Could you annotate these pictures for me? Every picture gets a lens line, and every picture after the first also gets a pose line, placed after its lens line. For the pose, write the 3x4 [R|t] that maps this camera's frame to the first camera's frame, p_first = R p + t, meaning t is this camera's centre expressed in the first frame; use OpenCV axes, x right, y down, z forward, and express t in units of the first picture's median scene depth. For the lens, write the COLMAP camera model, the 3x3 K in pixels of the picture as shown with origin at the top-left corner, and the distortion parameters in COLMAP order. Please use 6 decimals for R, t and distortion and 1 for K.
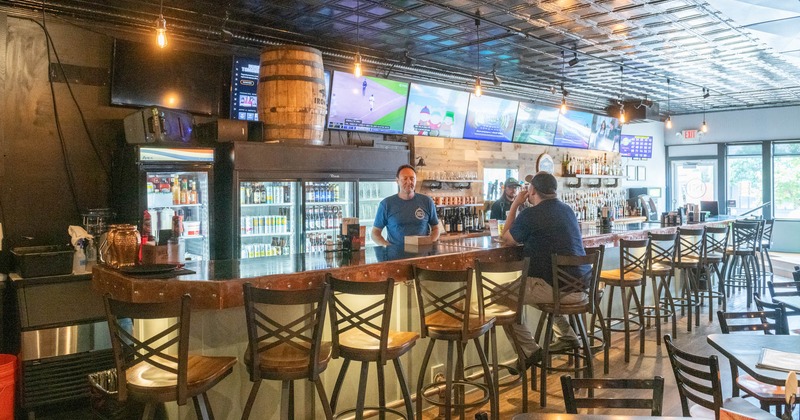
lens RADIAL K [[562.7, 0, 400.0], [0, 562.7, 190.1], [0, 0, 1]] dist [-0.049108, -0.001773]
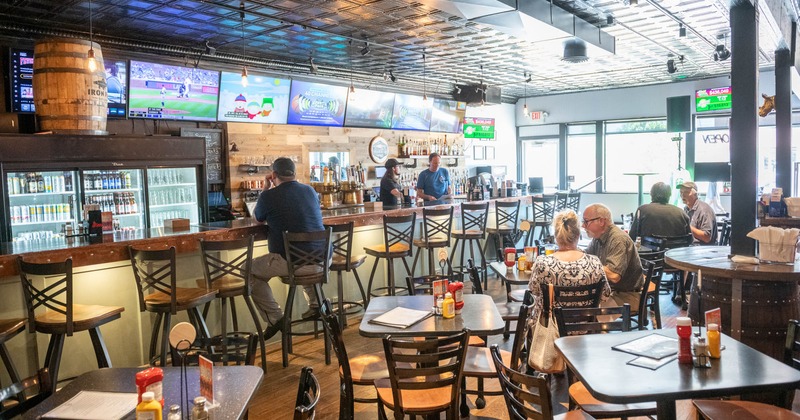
lens RADIAL K [[549.5, 0, 406.1], [0, 549.5, 209.1], [0, 0, 1]] dist [-0.043275, -0.004129]
pose [[0.990510, -0.032693, 0.133493, 0.262414], [0.023368, 0.997214, 0.070835, -0.000641], [-0.135437, -0.067043, 0.988515, -0.070960]]
